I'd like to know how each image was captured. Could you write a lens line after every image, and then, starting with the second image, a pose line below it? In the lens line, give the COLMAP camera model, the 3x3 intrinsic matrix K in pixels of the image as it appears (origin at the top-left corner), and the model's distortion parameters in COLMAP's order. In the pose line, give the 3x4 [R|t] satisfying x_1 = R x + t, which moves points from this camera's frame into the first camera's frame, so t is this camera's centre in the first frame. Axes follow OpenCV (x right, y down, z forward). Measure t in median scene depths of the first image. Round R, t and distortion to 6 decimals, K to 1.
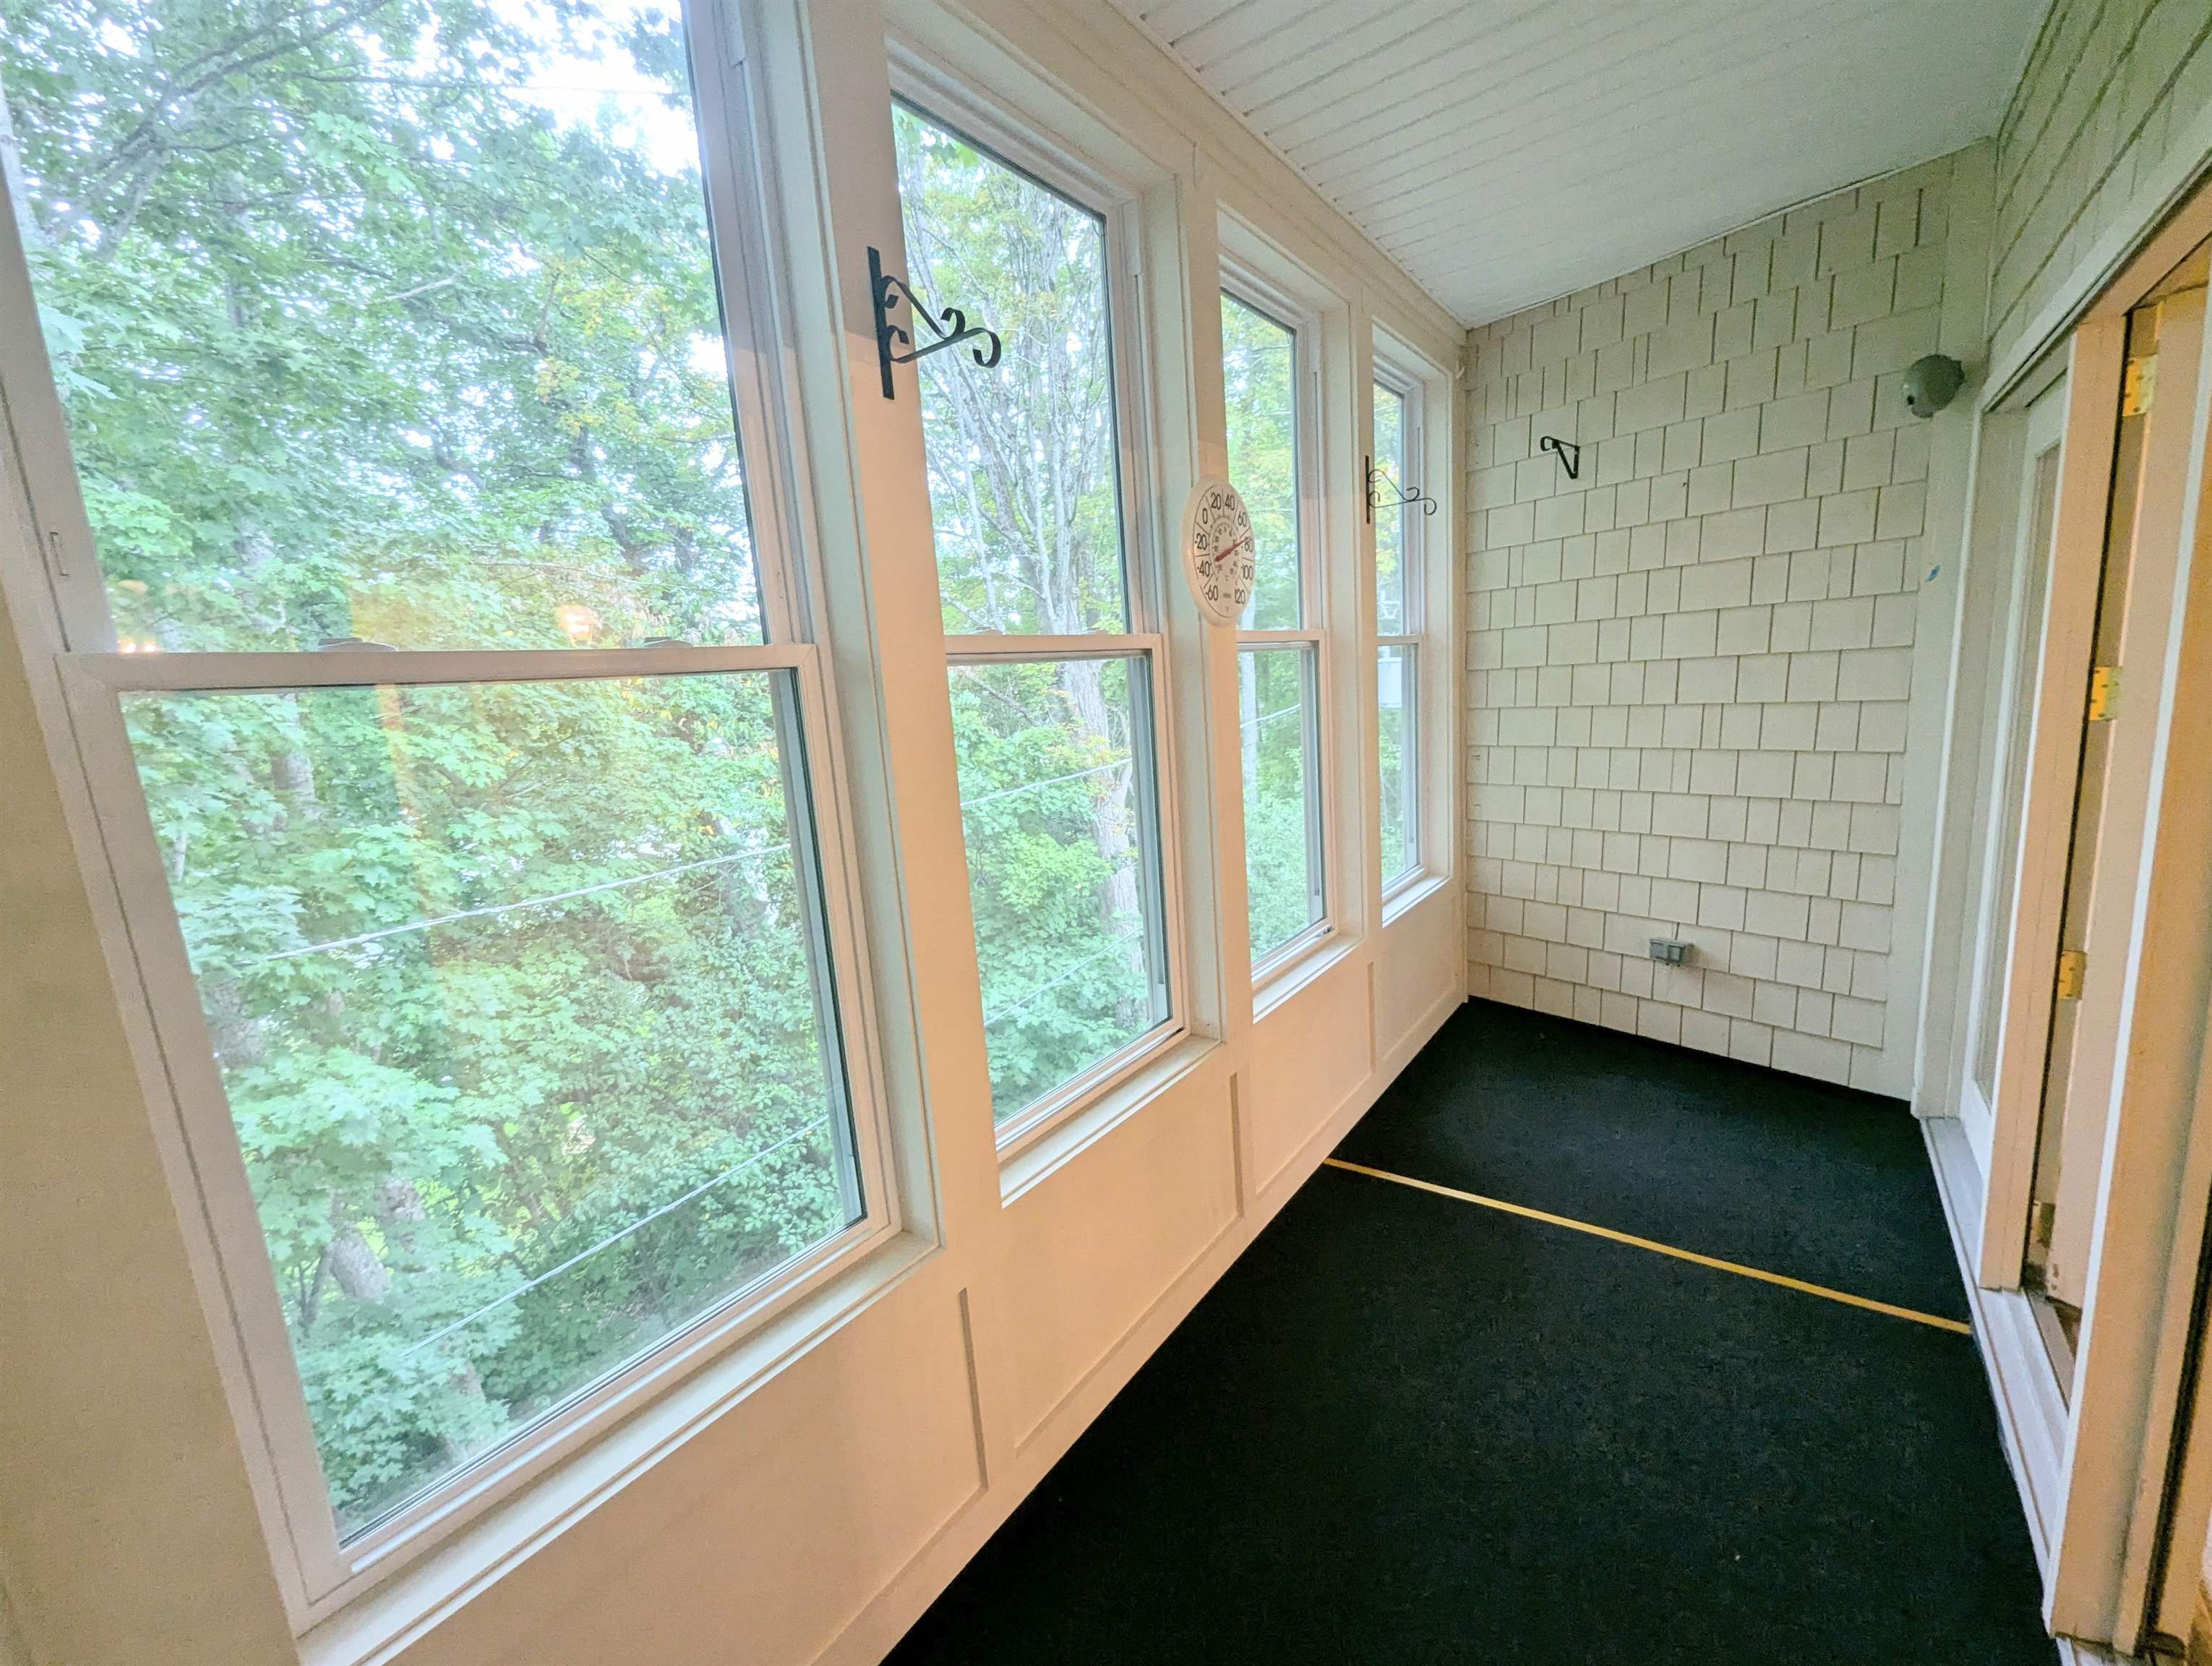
lens RADIAL K [[916.8, 0, 1100.9], [0, 916.8, 831.7], [0, 0, 1]] dist [0.002561, -0.001603]
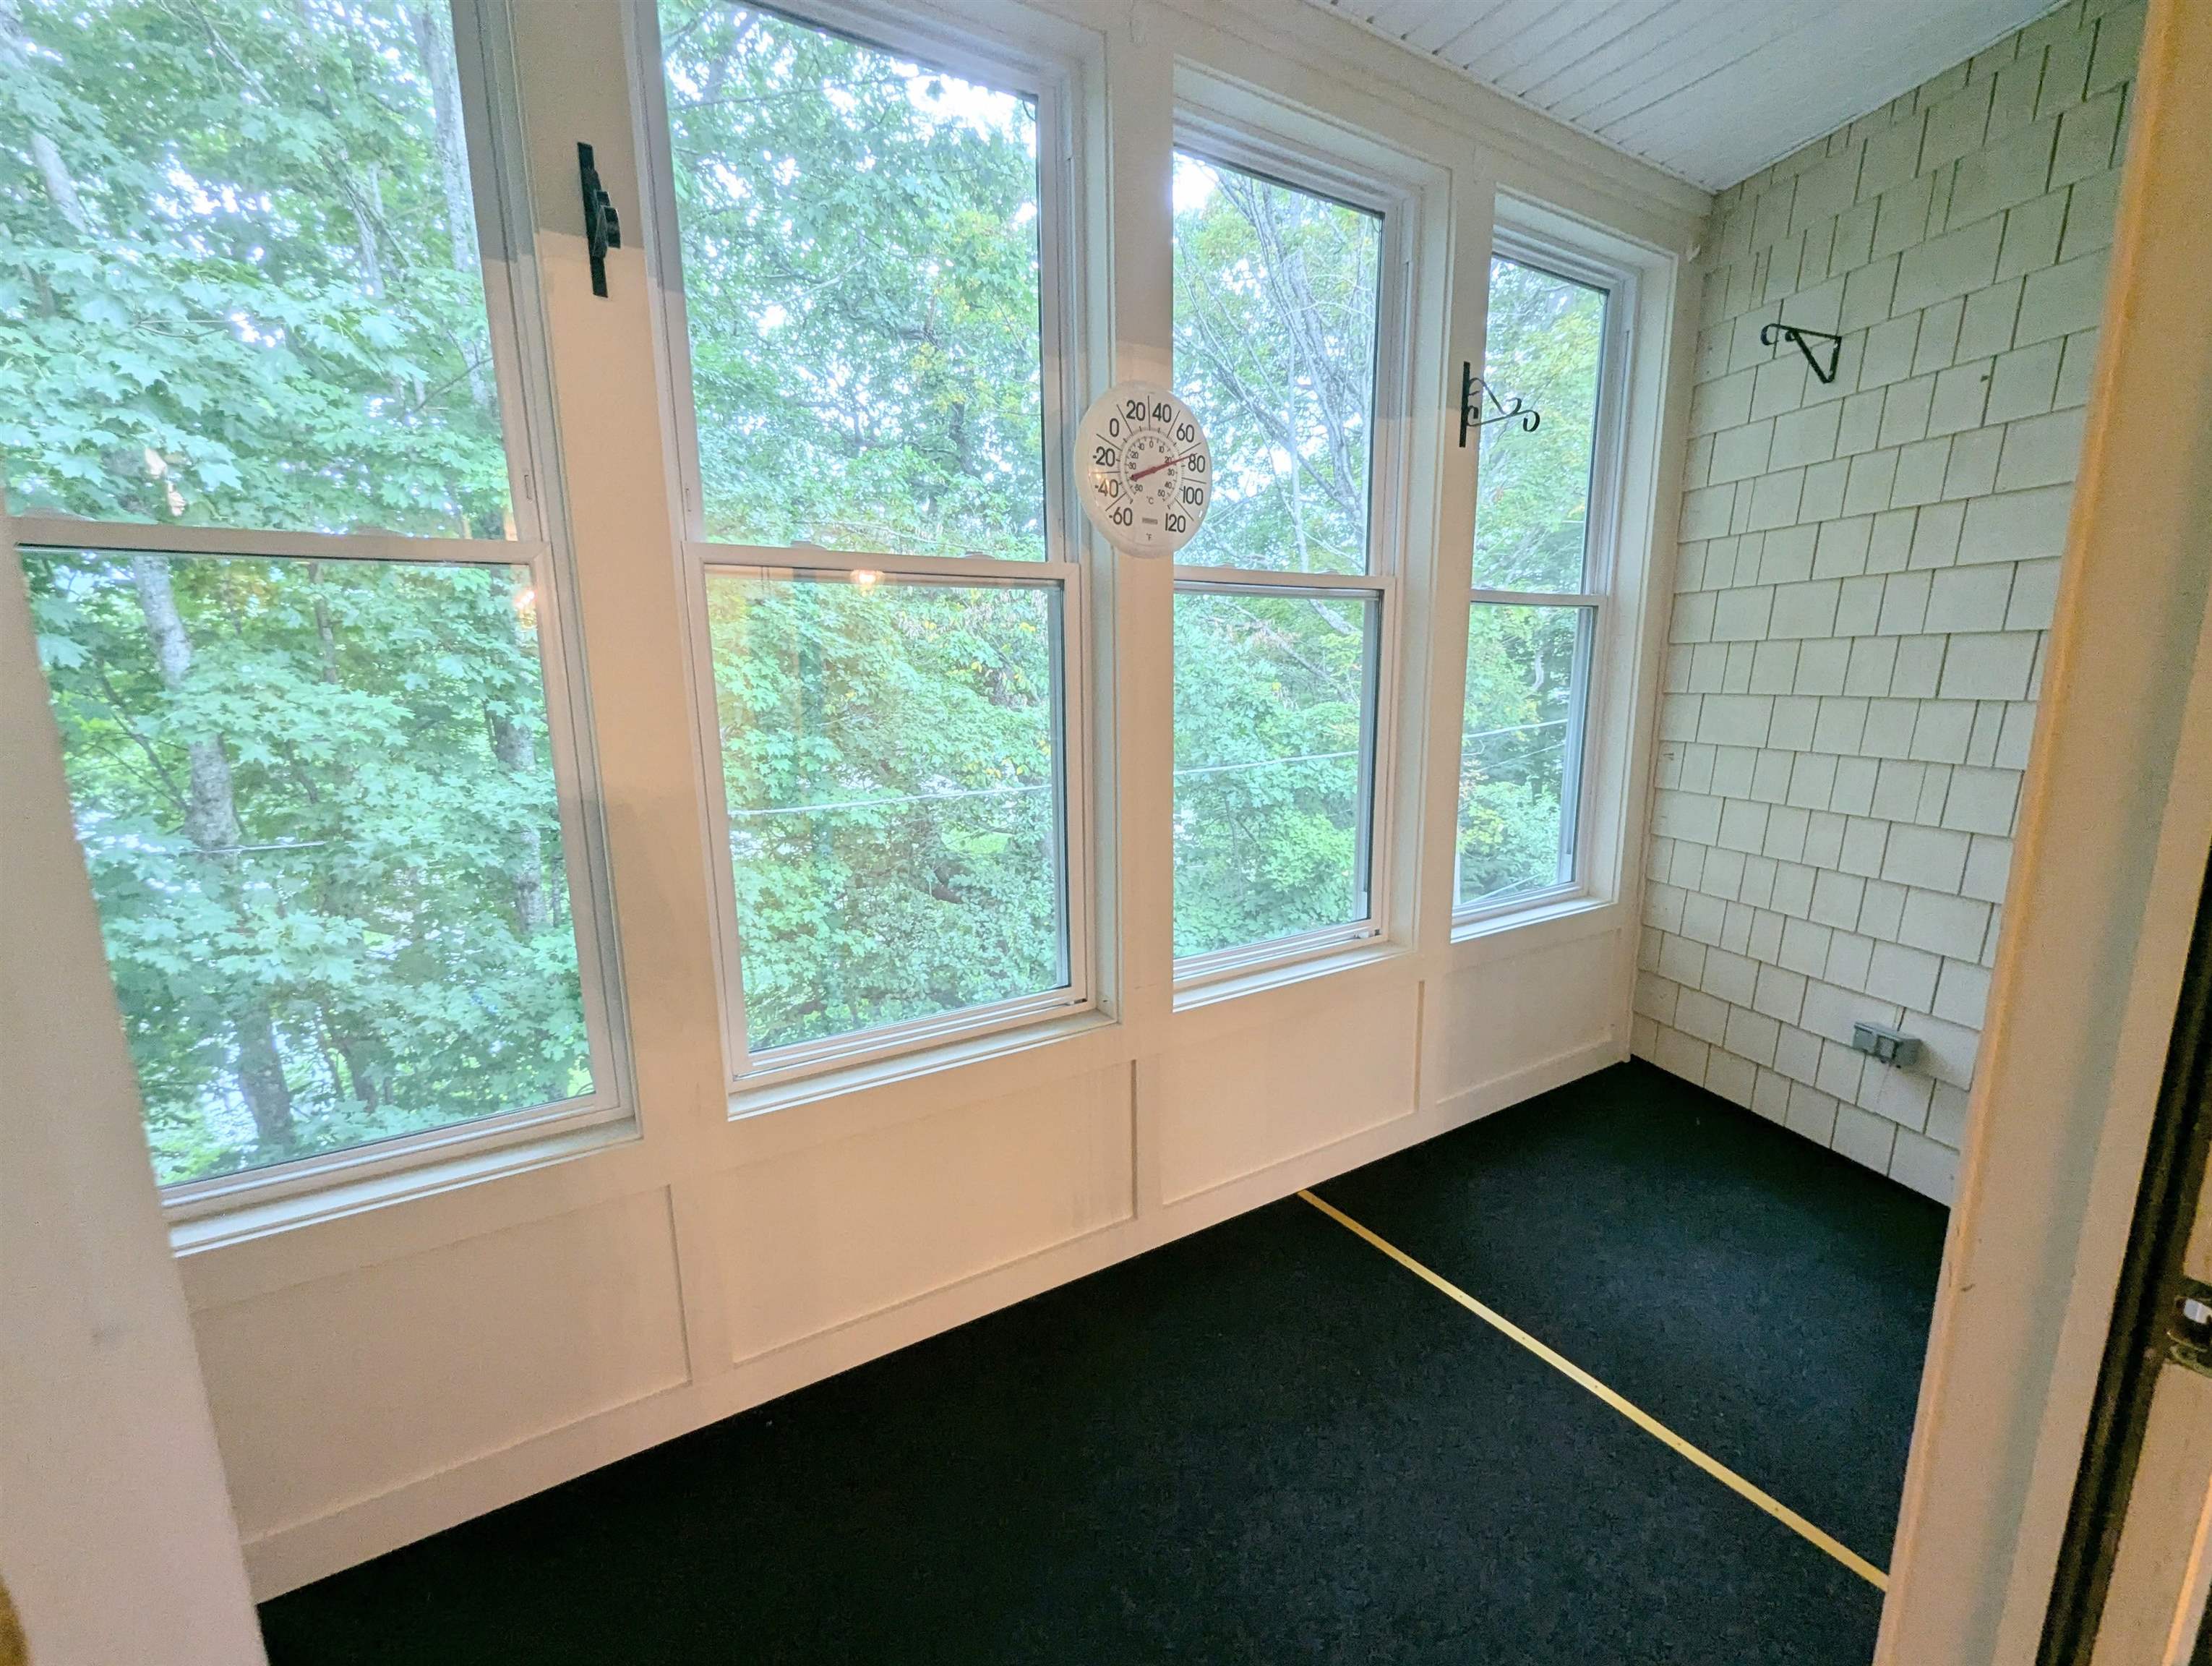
lens RADIAL K [[916.8, 0, 1100.4], [0, 916.8, 831.4], [0, 0, 1]] dist [0.002561, -0.001603]
pose [[0.922558, 0.123391, -0.365597, 0.271557], [-0.113642, 0.992354, 0.048156, 0.000402], [0.368743, -0.002880, 0.929527, 0.098958]]
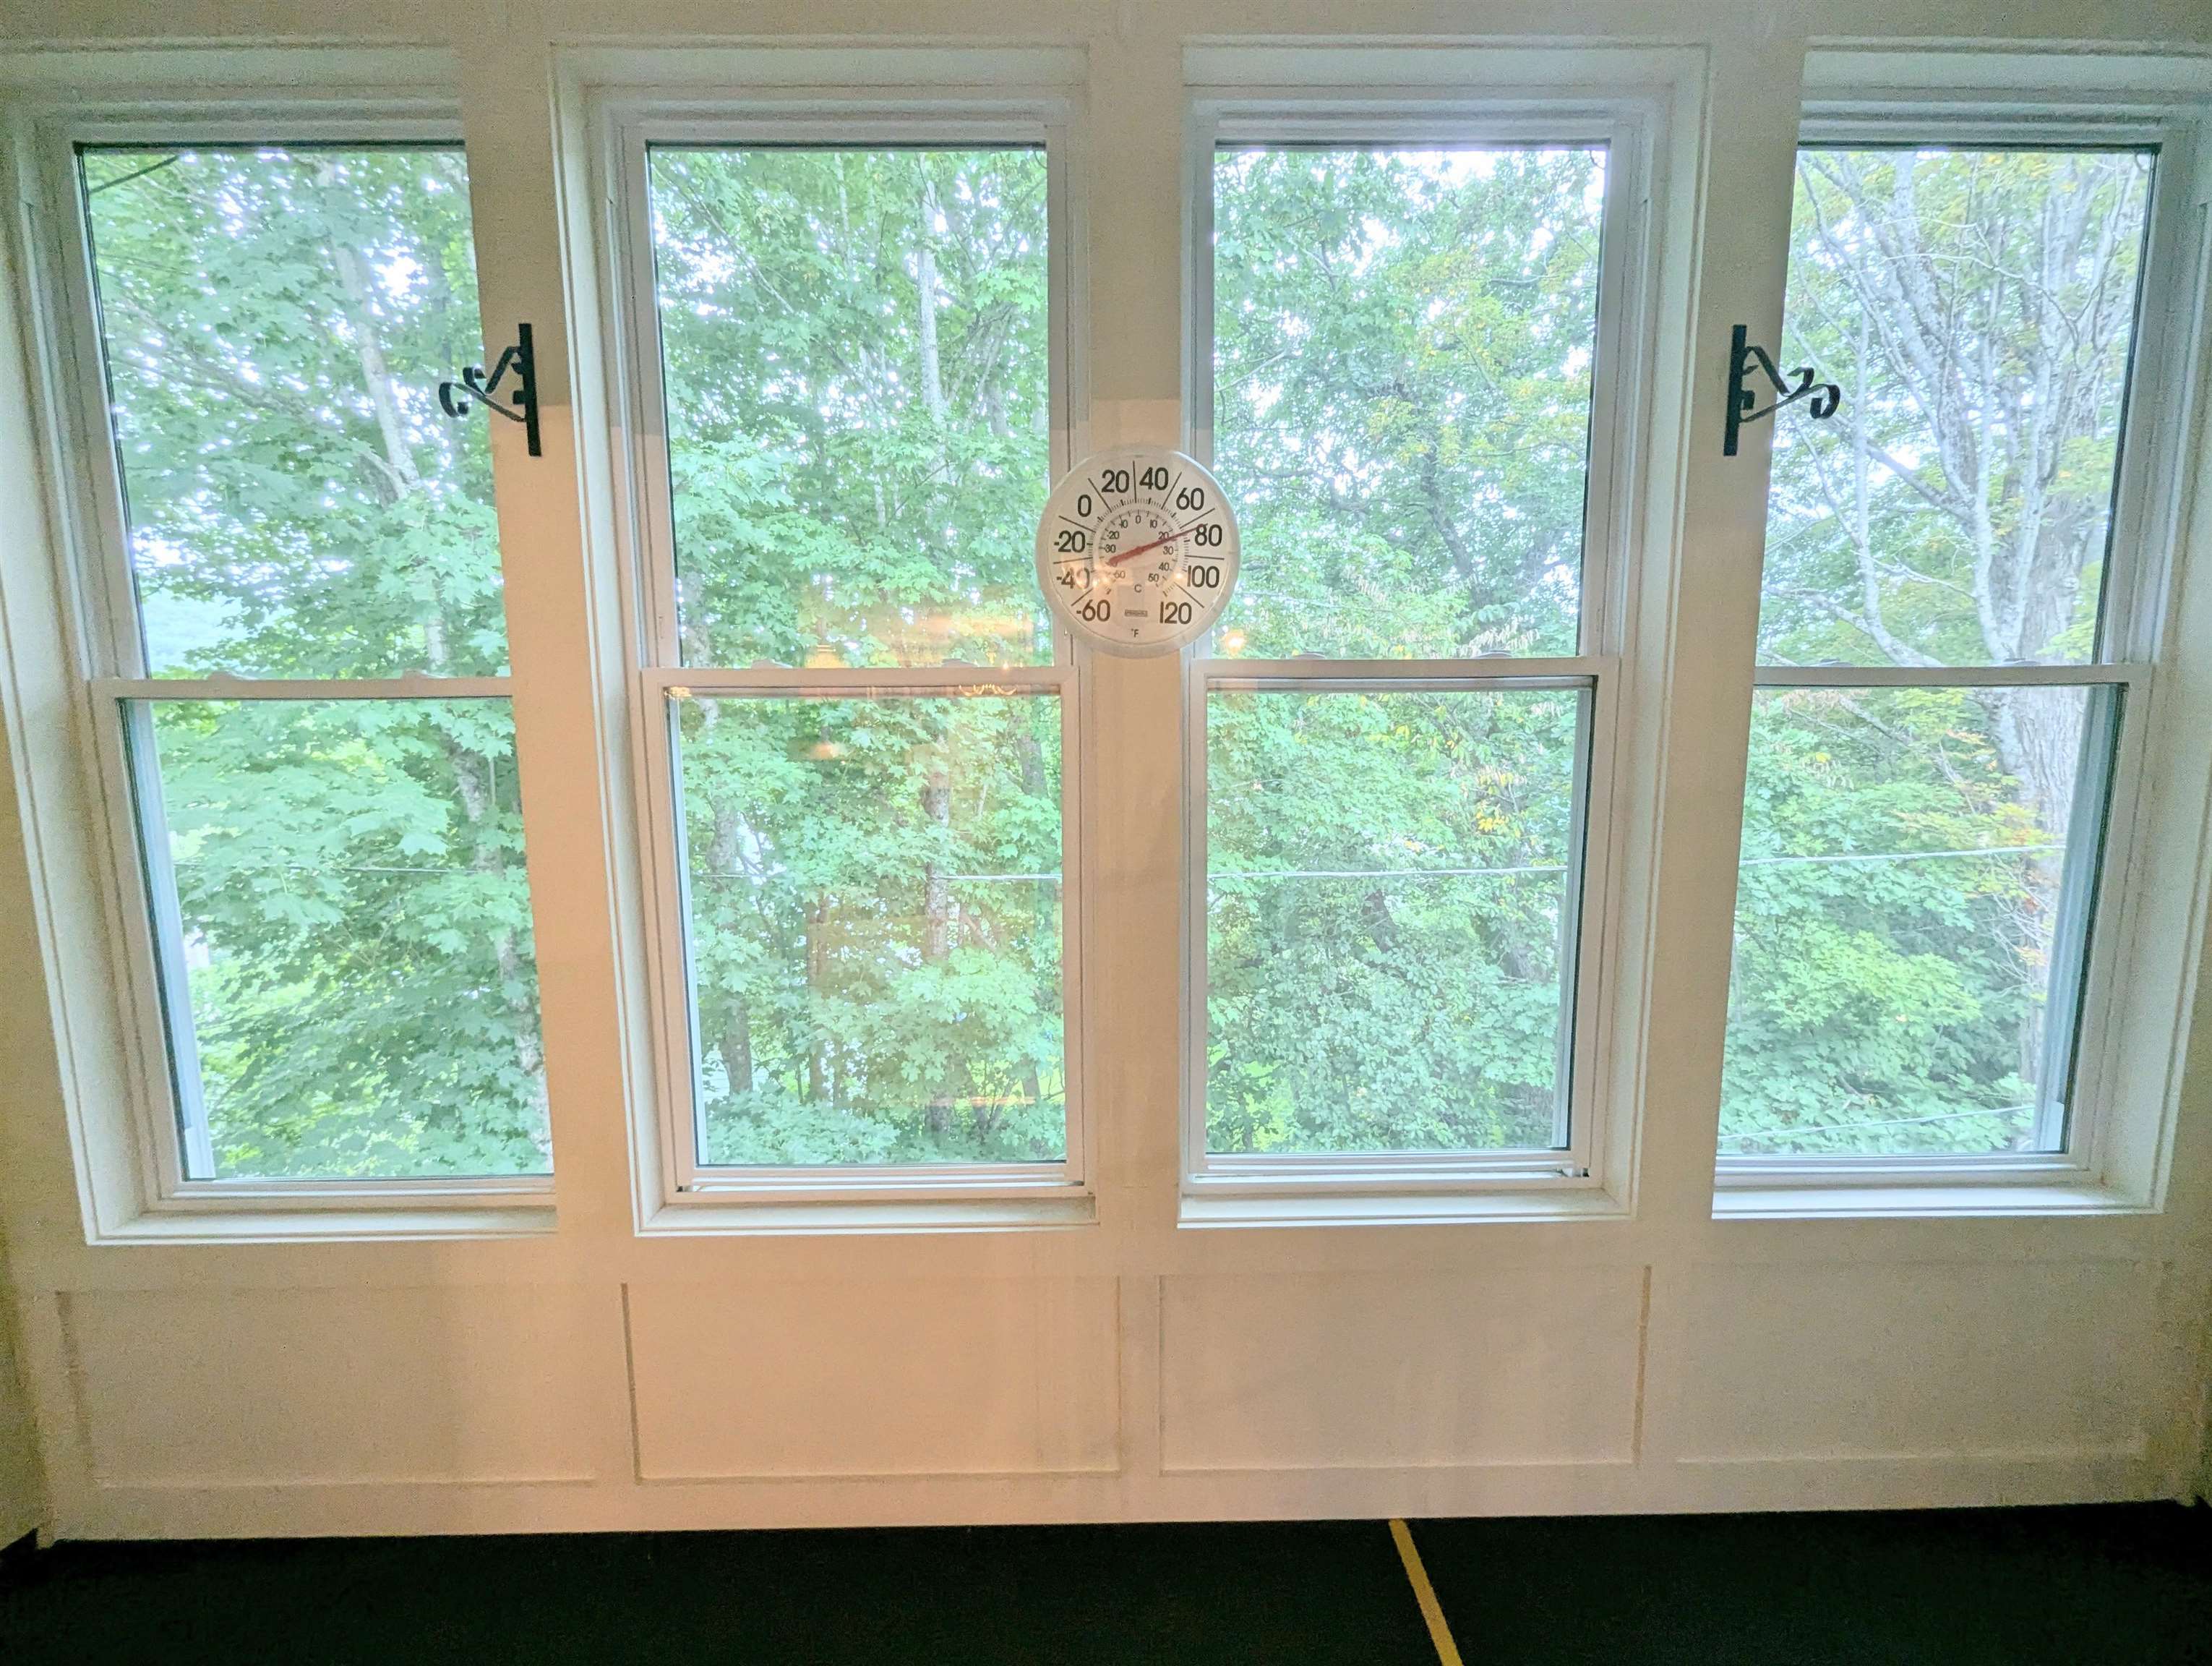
lens RADIAL K [[916.8, 0, 1100.8], [0, 916.8, 834.7], [0, 0, 1]] dist [0.002561, -0.001603]
pose [[0.605175, 0.156546, -0.780549, 0.419305], [-0.165213, 0.983826, 0.069222, -0.080535], [0.778761, 0.087065, 0.621250, 0.333702]]
